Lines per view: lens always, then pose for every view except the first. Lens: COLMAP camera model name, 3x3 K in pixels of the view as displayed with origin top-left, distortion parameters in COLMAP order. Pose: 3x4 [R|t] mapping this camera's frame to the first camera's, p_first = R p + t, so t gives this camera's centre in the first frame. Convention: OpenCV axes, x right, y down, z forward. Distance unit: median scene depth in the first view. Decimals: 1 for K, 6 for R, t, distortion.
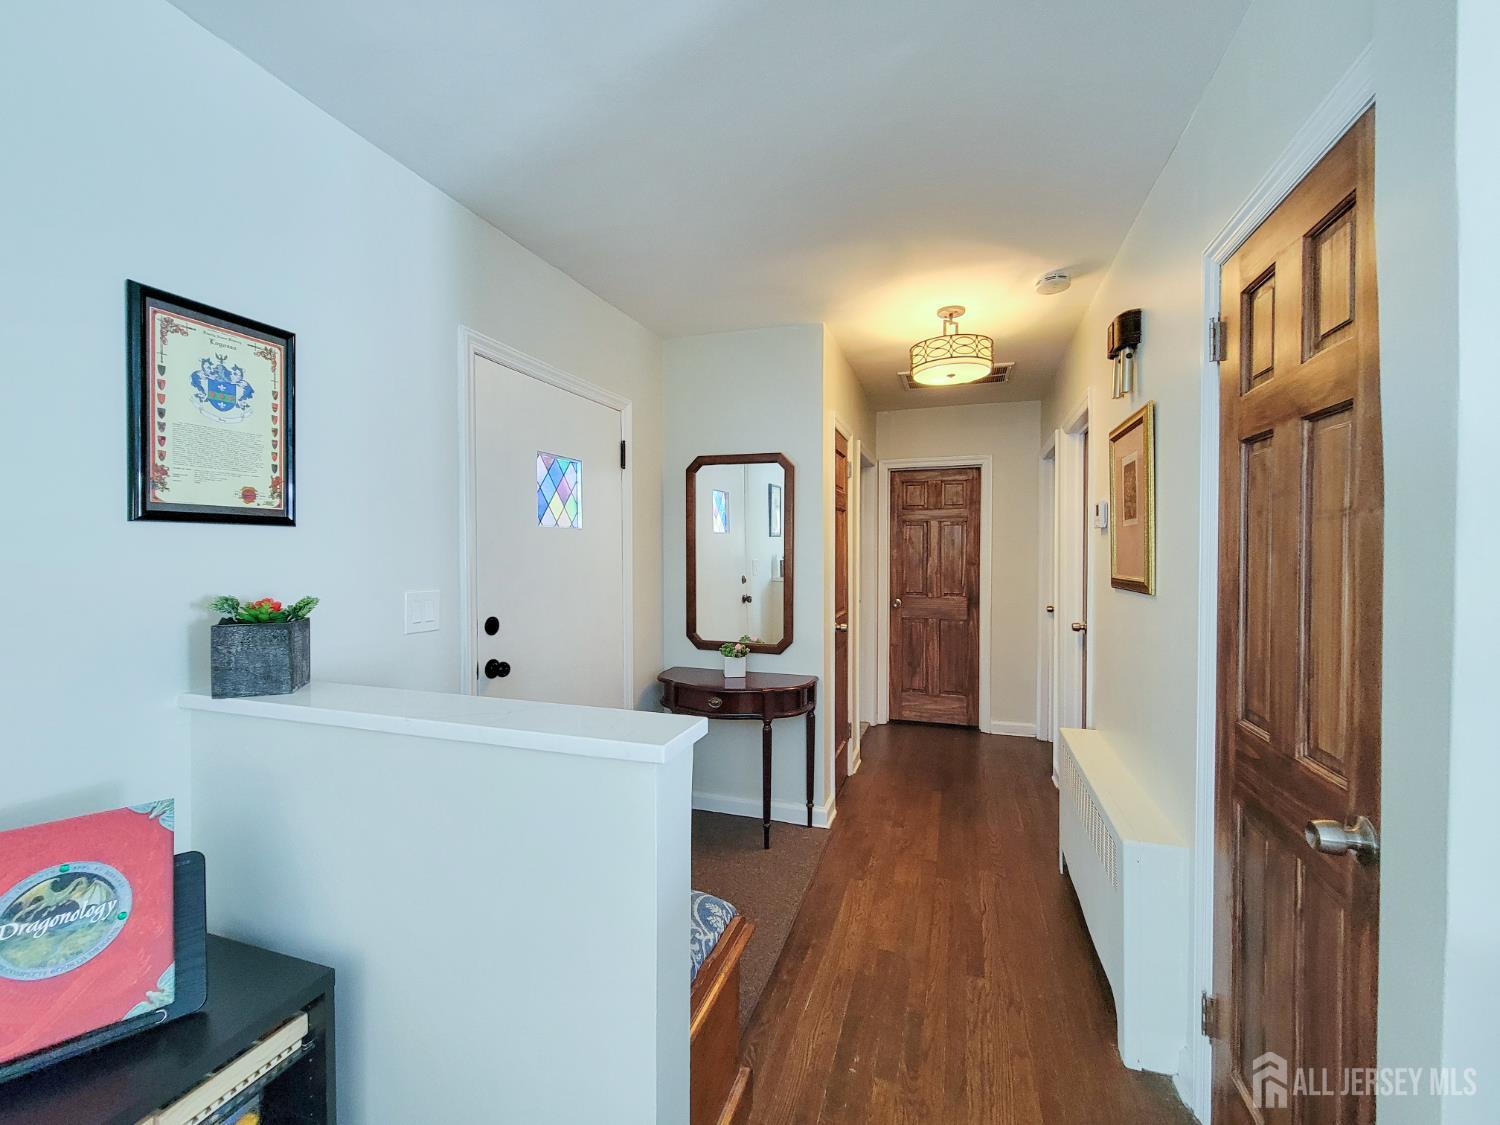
lens RADIAL K [[610.5, 0, 762.4], [0, 610.5, 559.8], [0, 0, 1]] dist [0.000475, -0.000367]
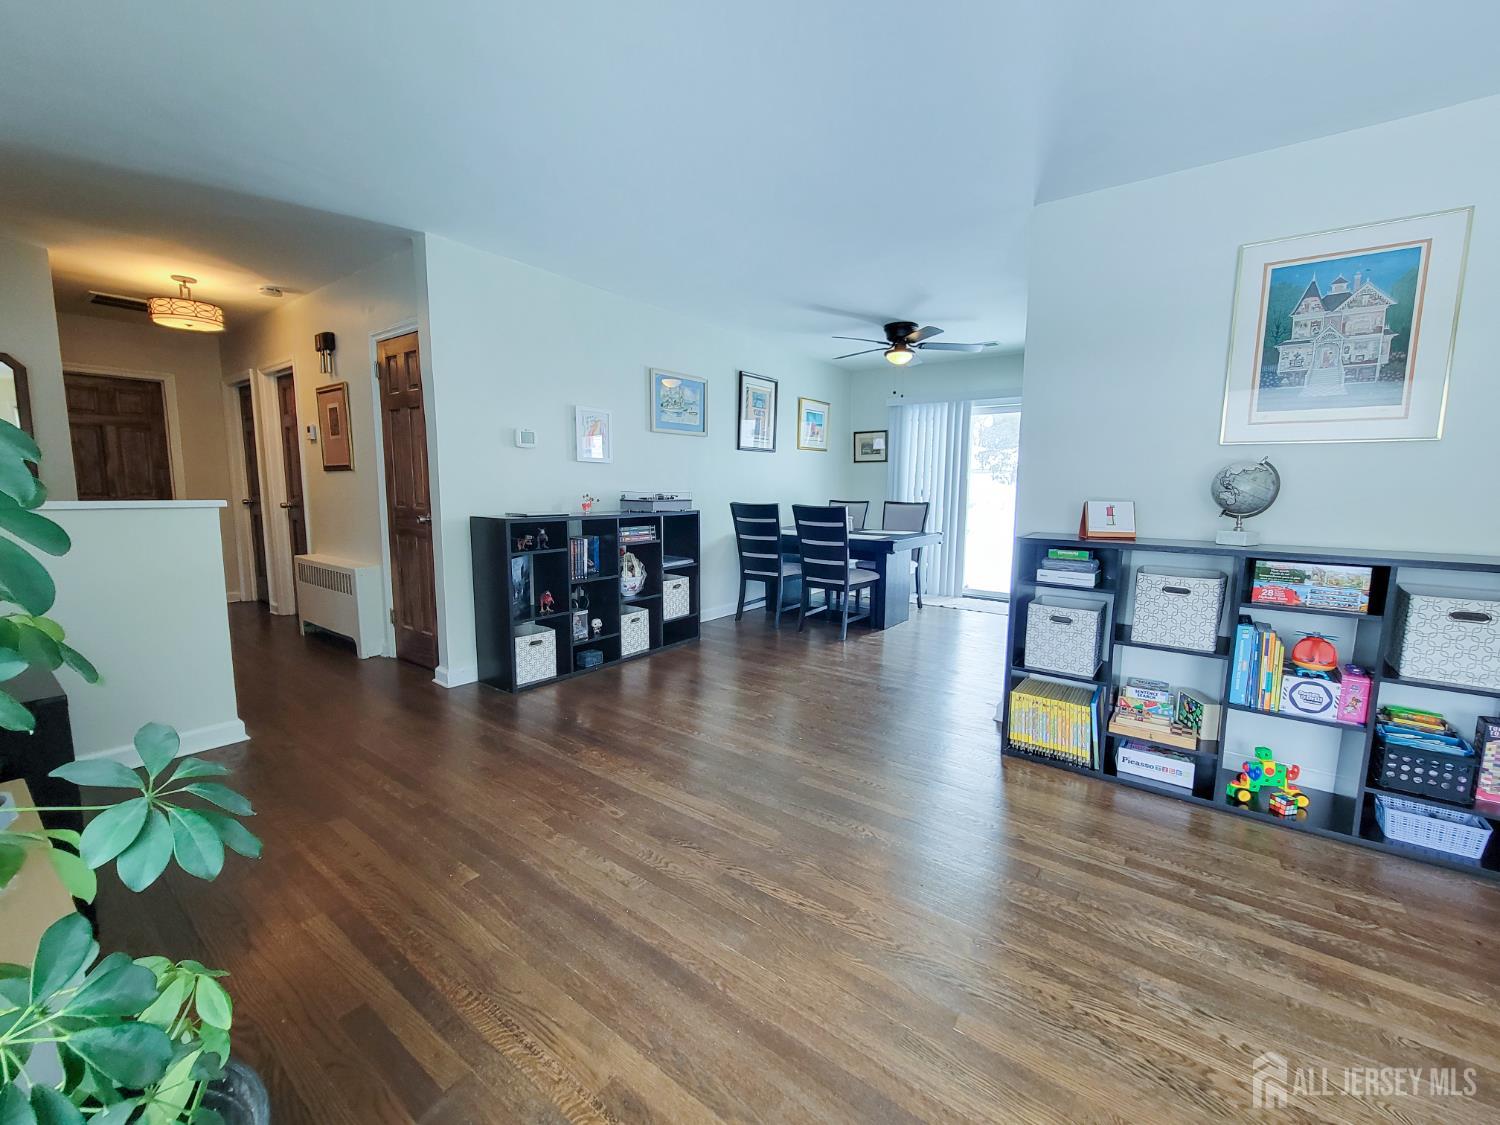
lens RADIAL K [[614.1, 0, 756.2], [0, 614.1, 560.2], [0, 0, 1]] dist [0.000163, 0.000085]
pose [[0.319714, -0.112444, 0.940818, -0.415195], [0.003944, 0.993083, 0.117351, 0.049788], [-0.947506, -0.033808, 0.317946, -0.448470]]
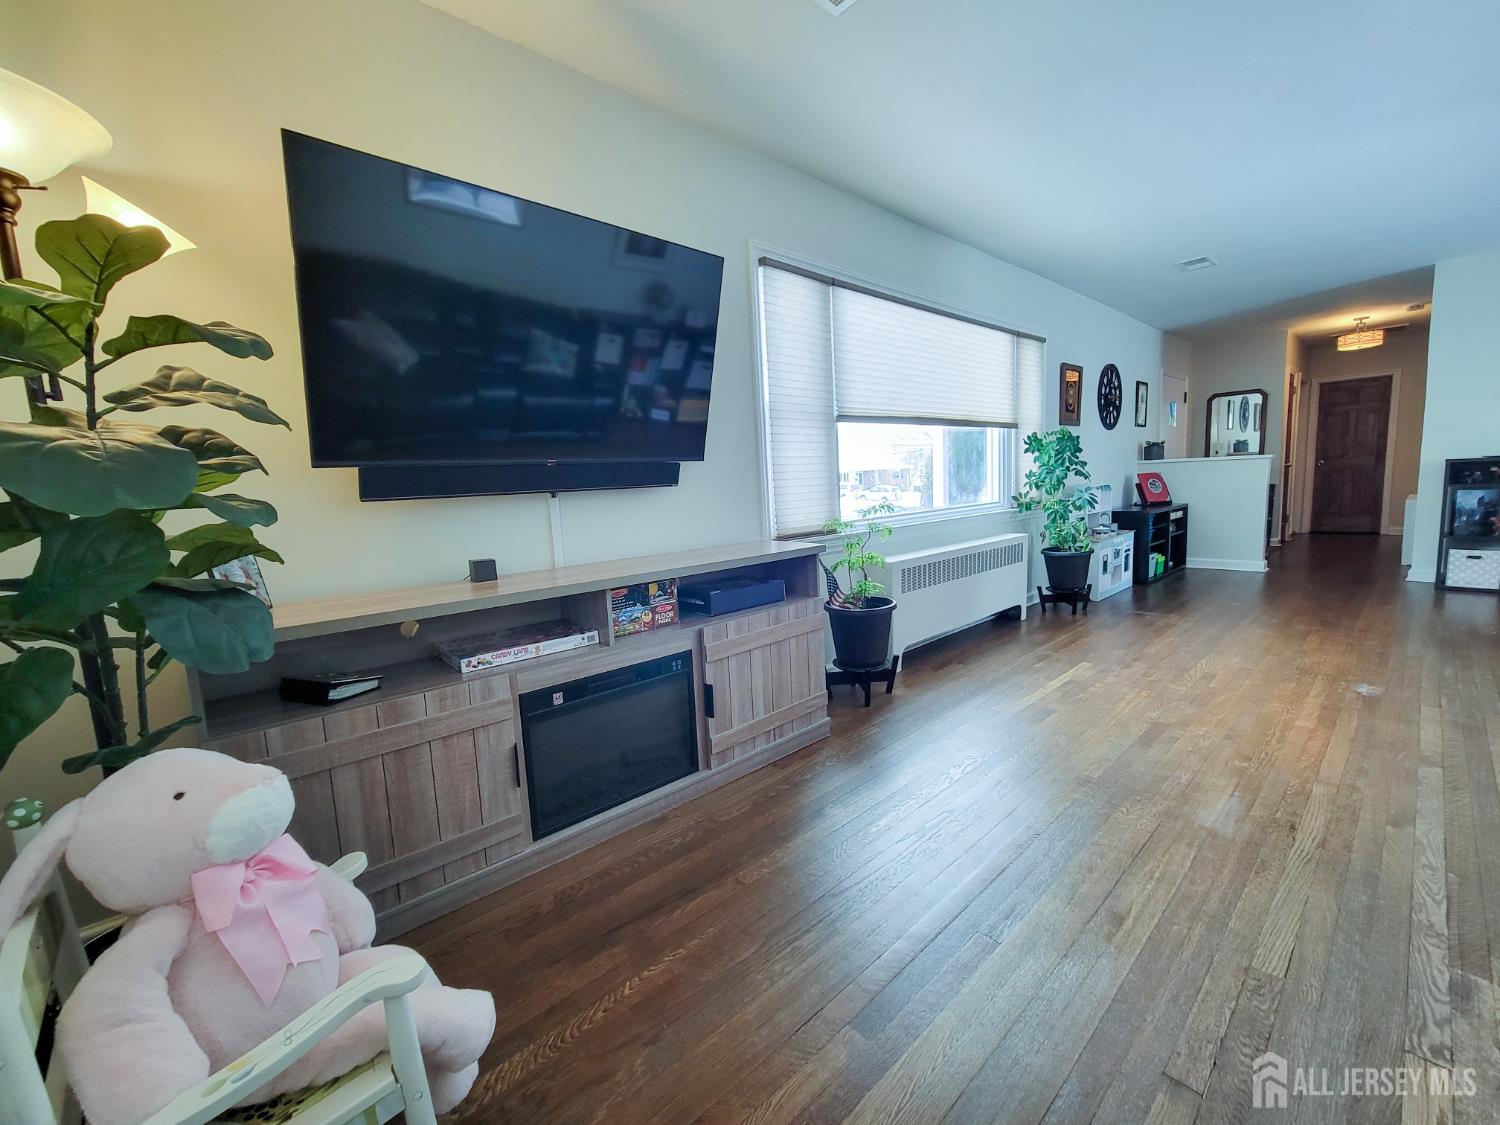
lens RADIAL K [[610.5, 0, 762.4], [0, 610.5, 559.8], [0, 0, 1]] dist [0.000475, -0.000367]
pose [[0.870337, 0.019704, -0.492061, -0.304534], [0.040537, 0.992942, 0.111462, 0.089982], [0.490785, -0.116956, 0.863395, -1.325206]]
